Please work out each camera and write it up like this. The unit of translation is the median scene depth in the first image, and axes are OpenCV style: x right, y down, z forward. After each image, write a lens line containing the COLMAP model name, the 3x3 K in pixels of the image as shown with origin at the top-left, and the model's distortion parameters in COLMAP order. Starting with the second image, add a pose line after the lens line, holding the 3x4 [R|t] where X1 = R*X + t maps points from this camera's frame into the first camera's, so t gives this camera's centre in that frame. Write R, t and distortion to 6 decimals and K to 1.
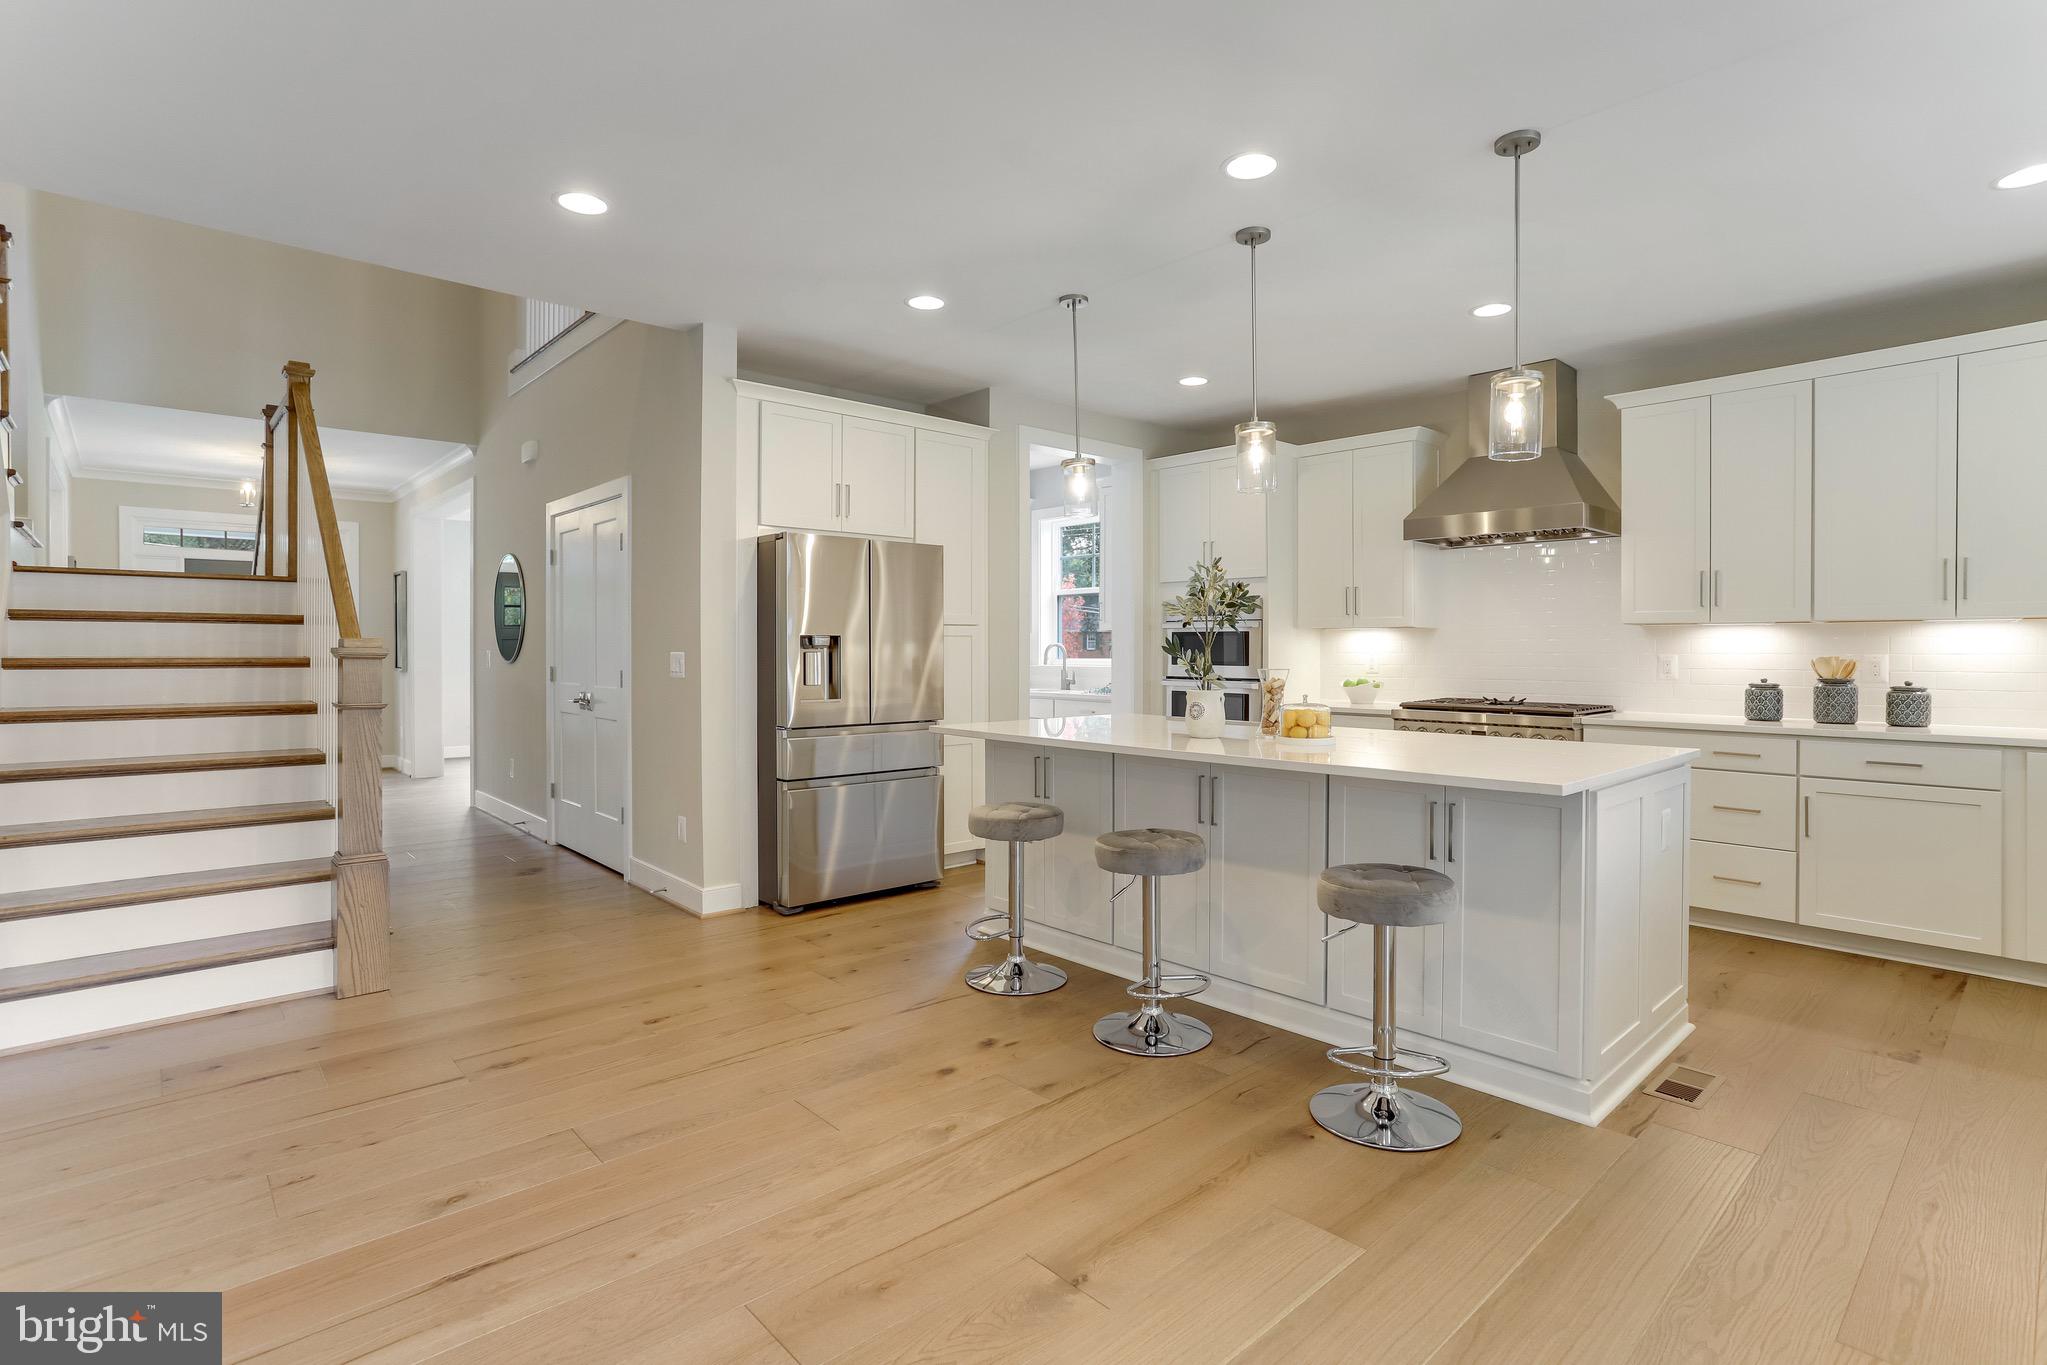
lens RADIAL K [[1014.6, 0, 1020.4], [0, 1014.6, 660.8], [0, 0, 1]] dist [-0.065472, 0.041688]
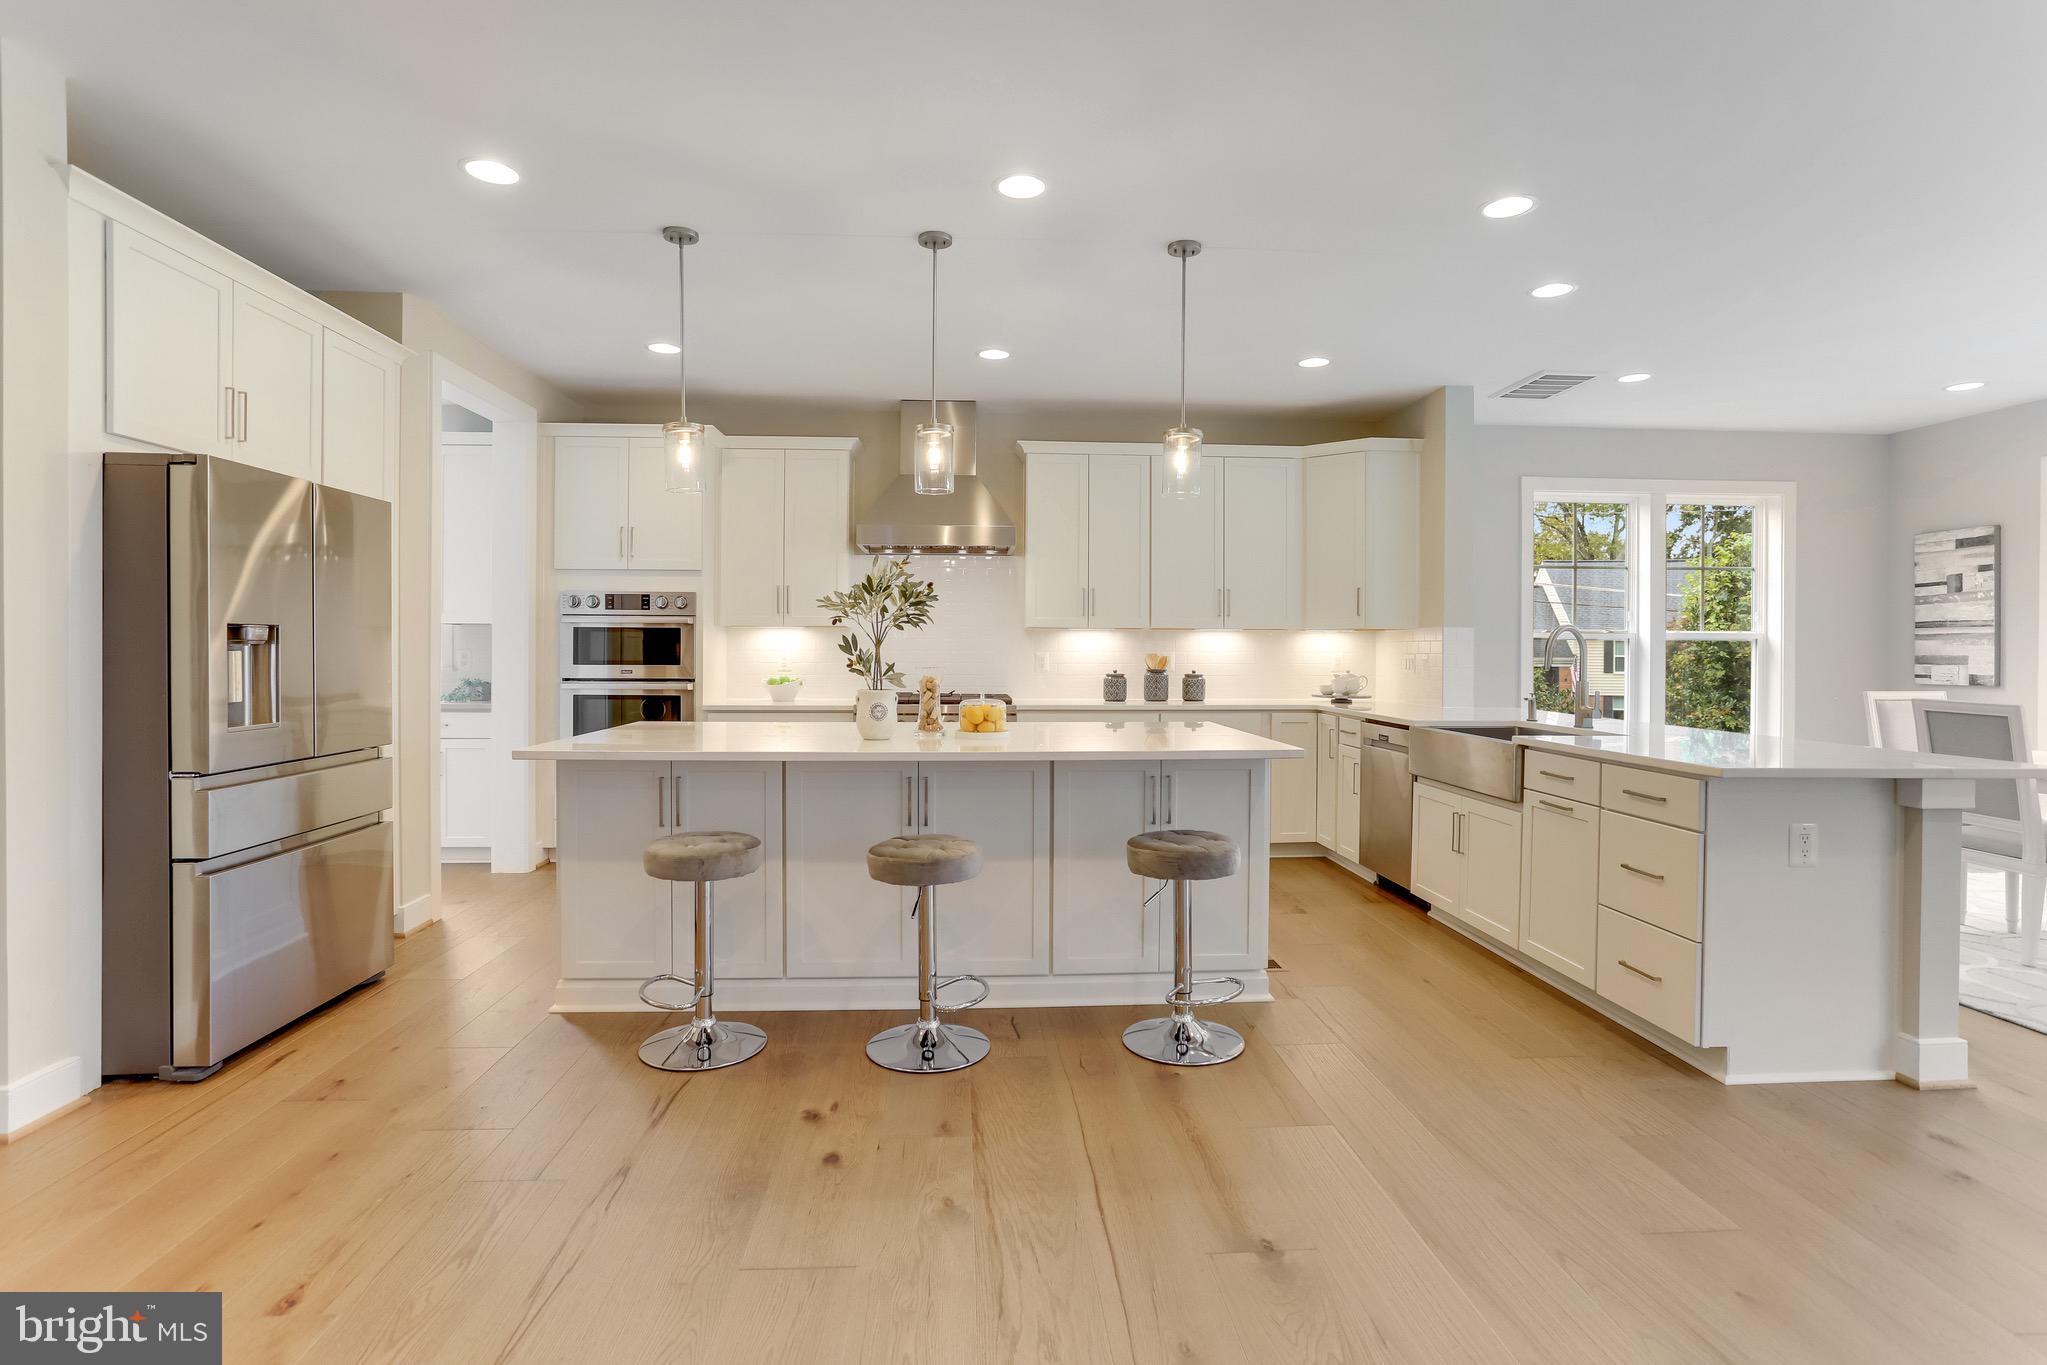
lens RADIAL K [[1014.6, 0, 1020.4], [0, 1014.6, 660.8], [0, 0, 1]] dist [-0.065472, 0.041688]
pose [[0.616336, -0.007931, 0.787444, -0.425850], [0.005551, 0.999968, 0.005726, -0.003591], [-0.787464, 0.000842, 0.616360, 0.253131]]
